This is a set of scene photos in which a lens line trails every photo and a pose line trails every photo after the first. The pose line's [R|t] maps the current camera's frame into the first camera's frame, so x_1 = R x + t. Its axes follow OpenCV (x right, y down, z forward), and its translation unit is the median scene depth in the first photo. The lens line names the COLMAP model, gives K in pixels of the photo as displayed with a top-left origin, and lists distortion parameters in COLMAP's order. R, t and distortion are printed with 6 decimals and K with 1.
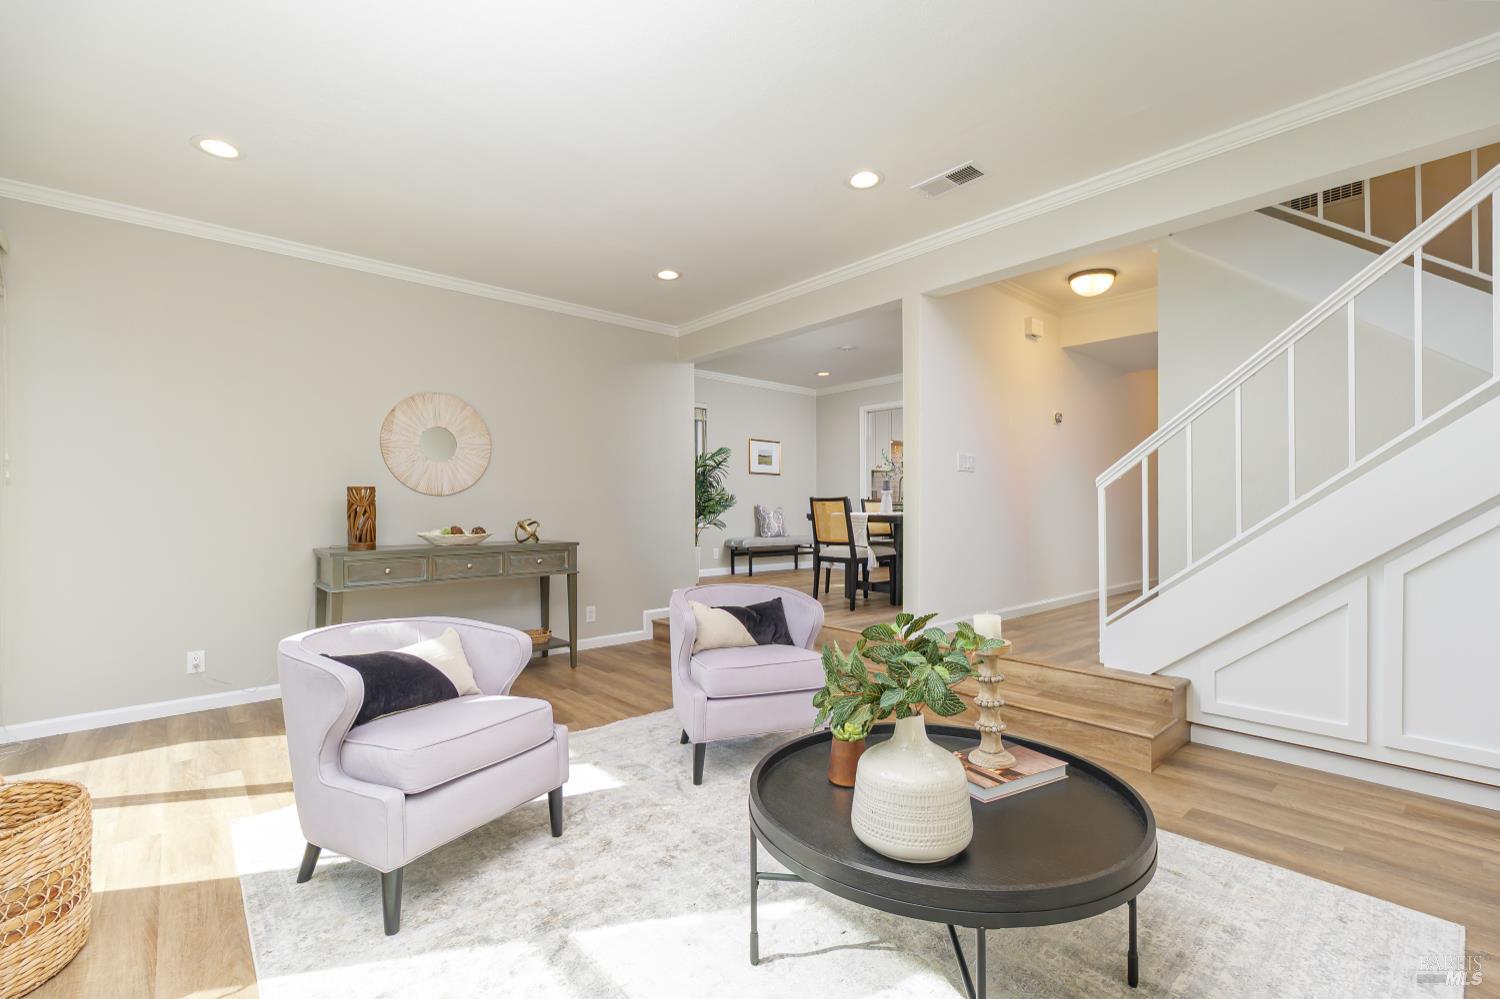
lens RADIAL K [[659.9, 0, 751.0], [0, 659.9, 507.4], [0, 0, 1]] dist [-0.002133, -0.000398]
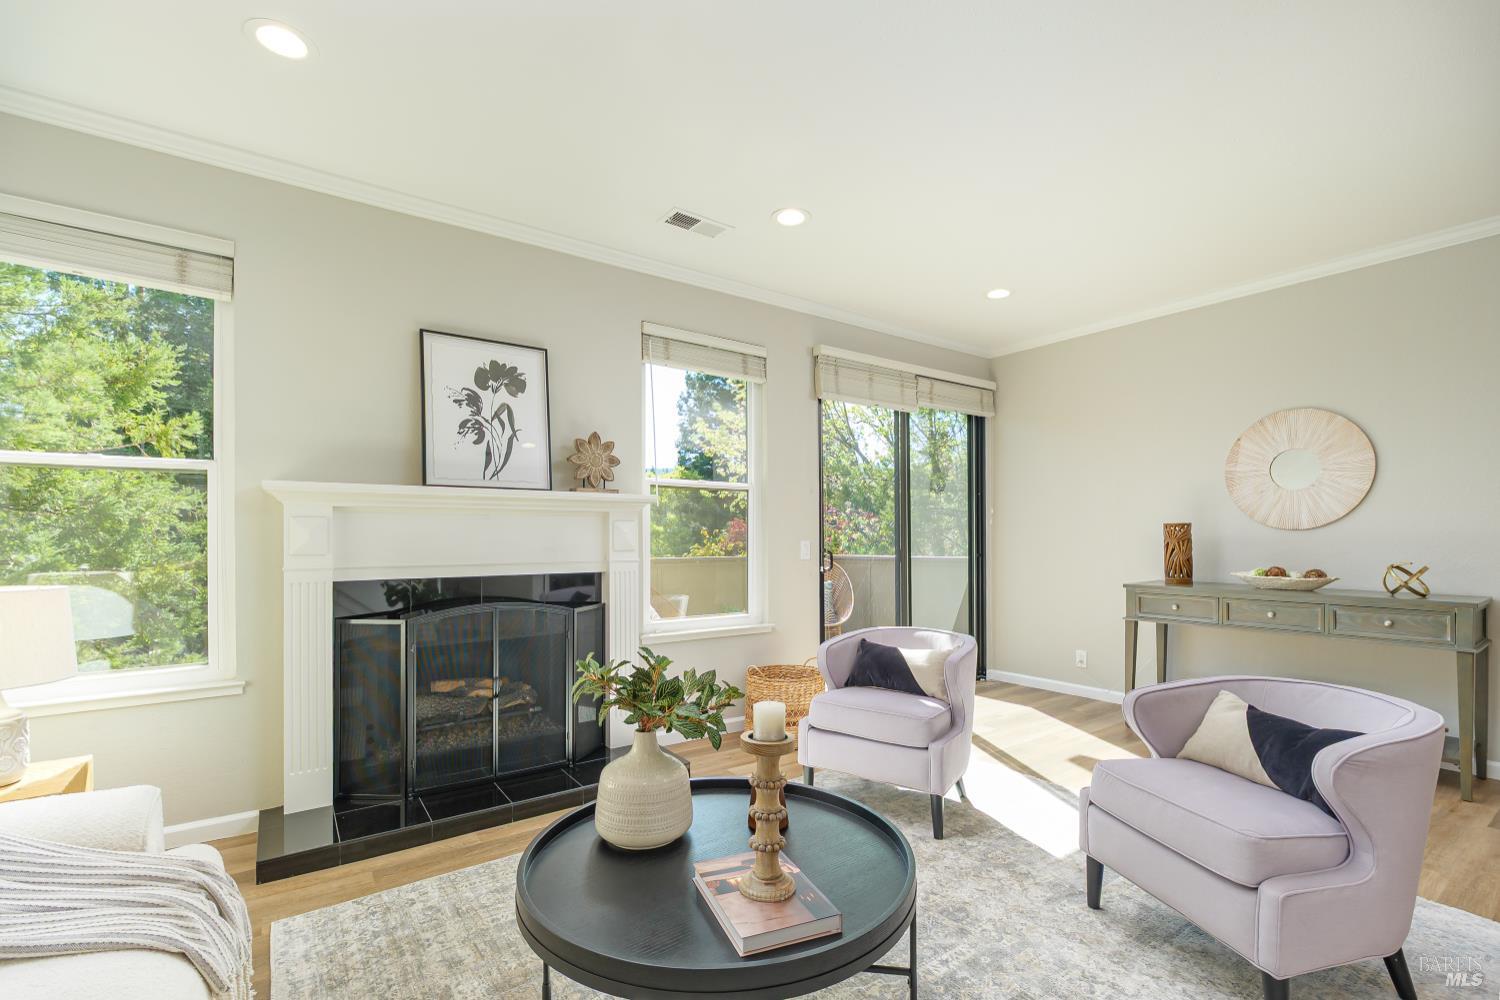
lens RADIAL K [[659.9, 0, 777.0], [0, 659.9, 539.5], [0, 0, 1]] dist [-0.002133, -0.000398]
pose [[-0.091198, 0.010302, -0.995780, 0.452481], [0.005448, 0.999937, 0.009846, -0.018258], [0.995818, -0.004527, -0.091248, 0.430648]]
